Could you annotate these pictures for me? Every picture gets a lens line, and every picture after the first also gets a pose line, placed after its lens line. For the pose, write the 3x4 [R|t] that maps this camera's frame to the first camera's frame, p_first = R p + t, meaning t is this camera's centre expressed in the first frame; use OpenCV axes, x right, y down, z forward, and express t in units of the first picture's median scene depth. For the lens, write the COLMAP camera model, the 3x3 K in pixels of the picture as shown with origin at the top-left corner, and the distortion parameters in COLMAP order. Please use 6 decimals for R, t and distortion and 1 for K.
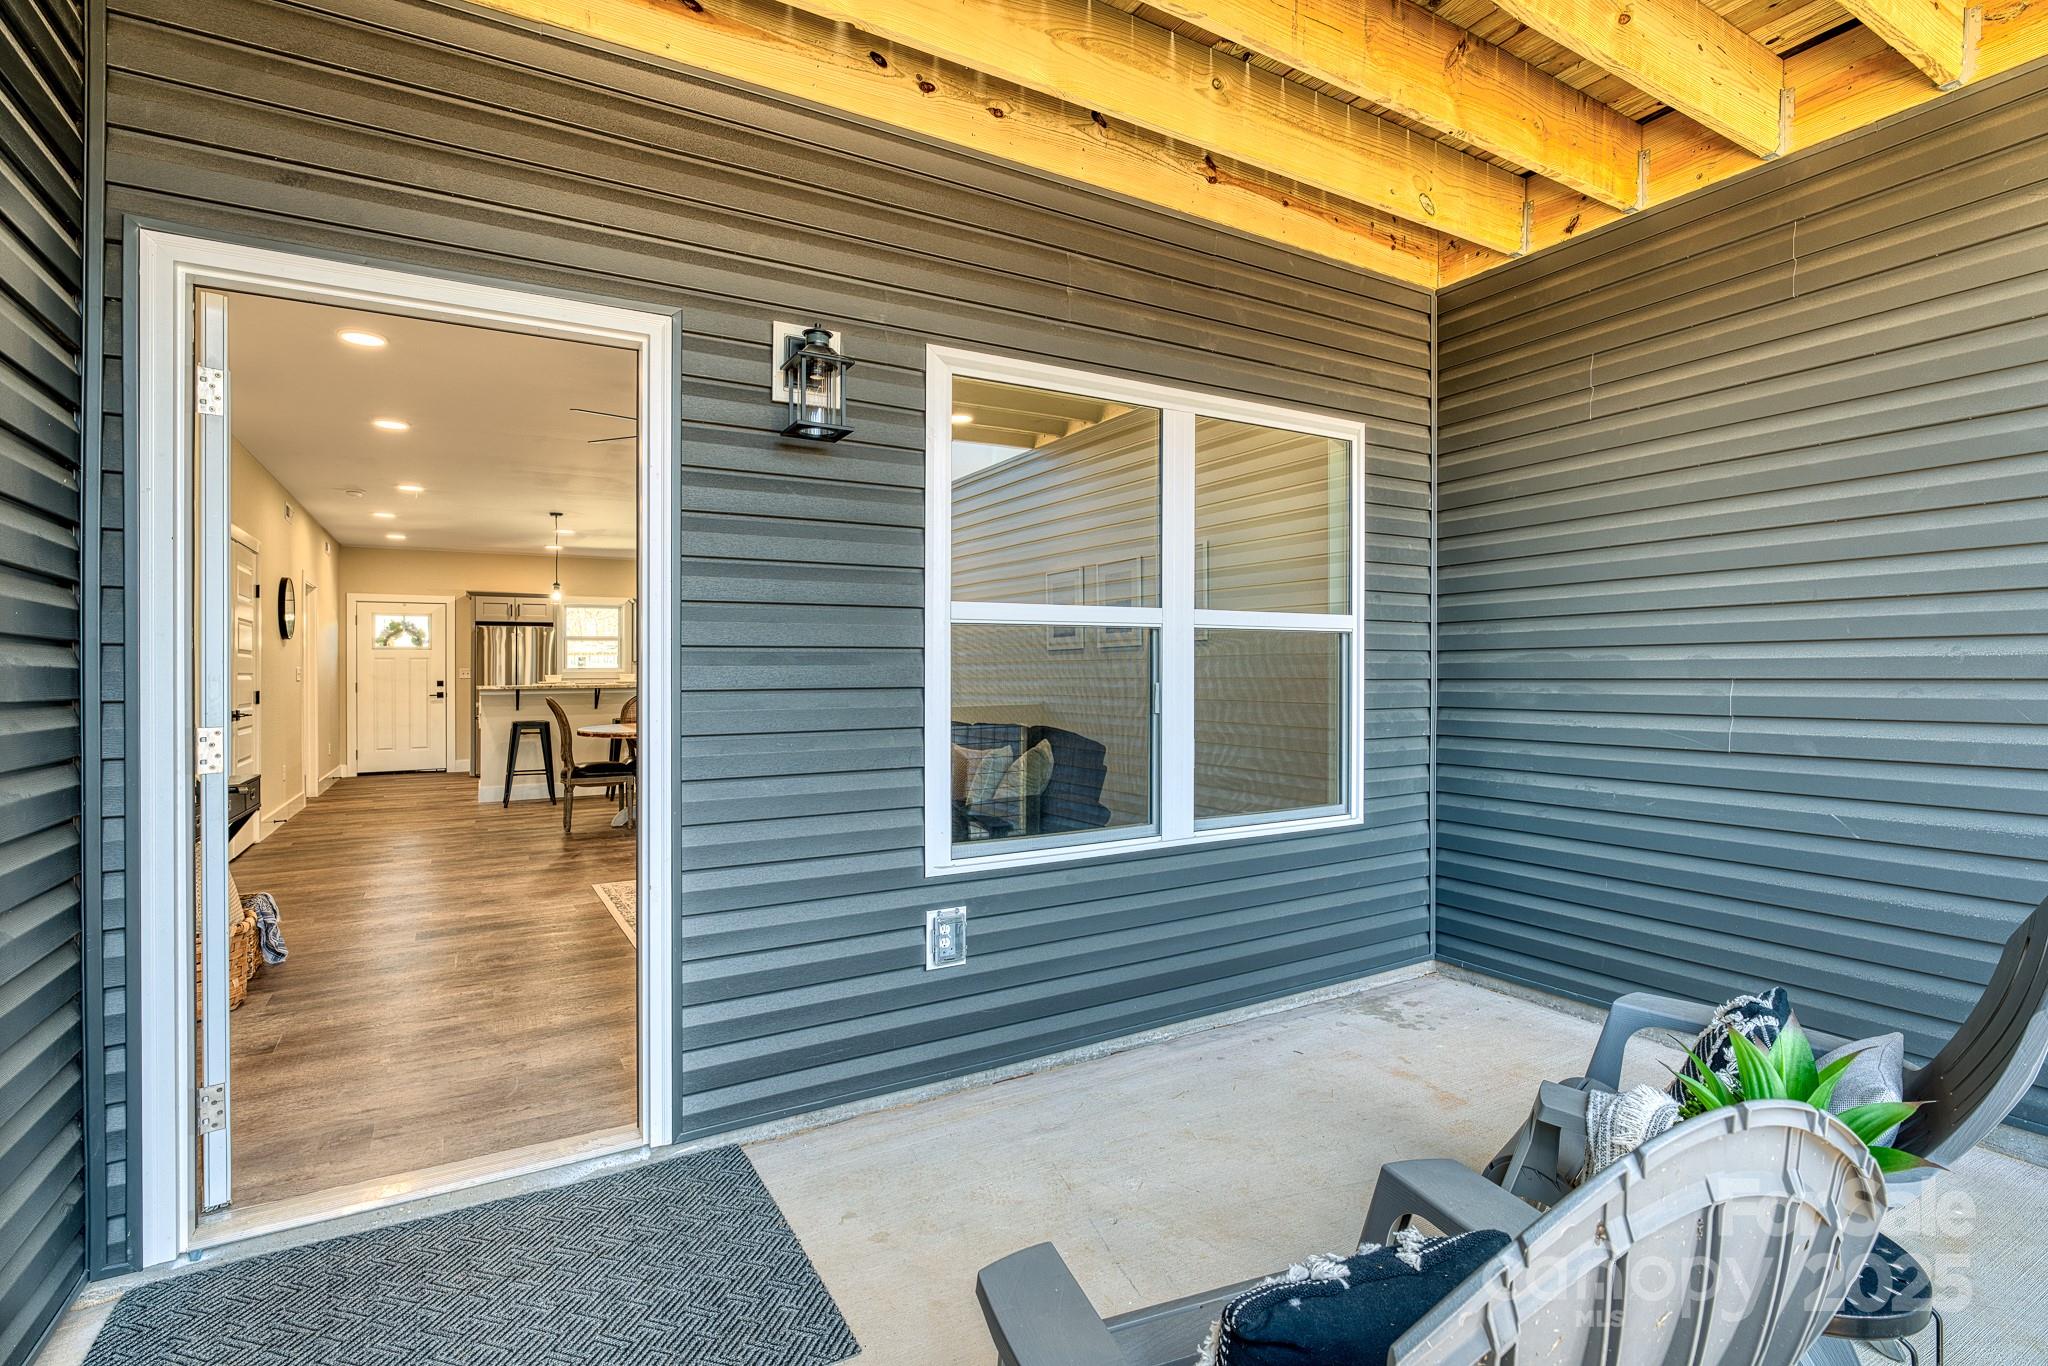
lens RADIAL K [[967.2, 0, 1020.9], [0, 967.2, 668.8], [0, 0, 1]] dist [-0.002264, -0.000056]
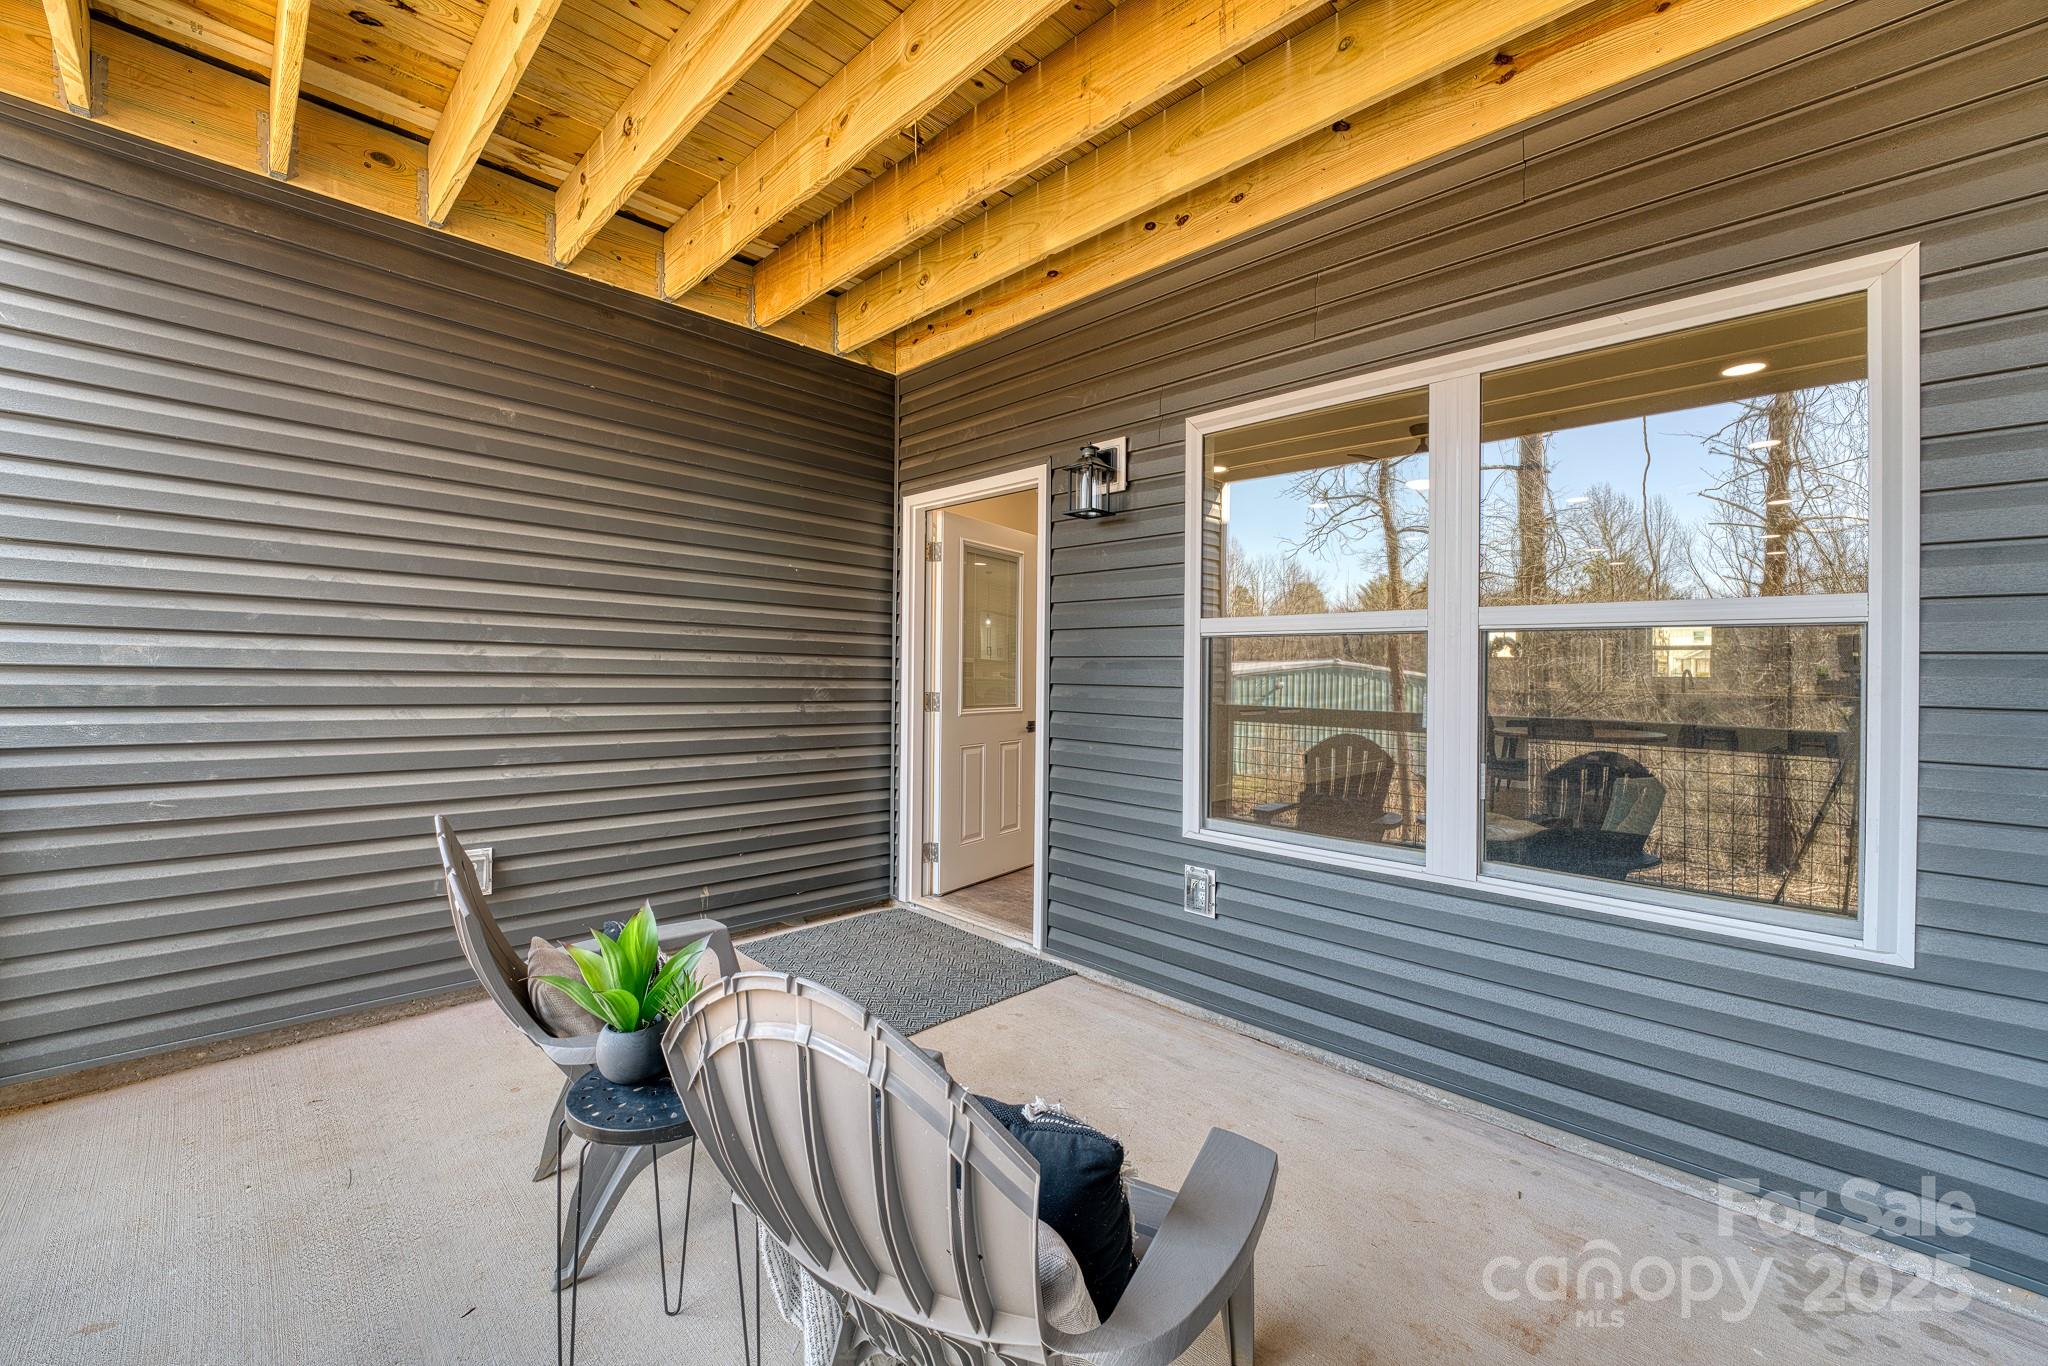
lens RADIAL K [[817.1, 0, 1020.1], [0, 817.1, 664.4], [0, 0, 1]] dist [0.000326, -0.000116]
pose [[0.262086, 0.002149, -0.965042, 0.862056], [-0.015829, 0.999873, -0.002072, -0.005519], [0.964915, 0.015818, 0.262086, 0.495907]]
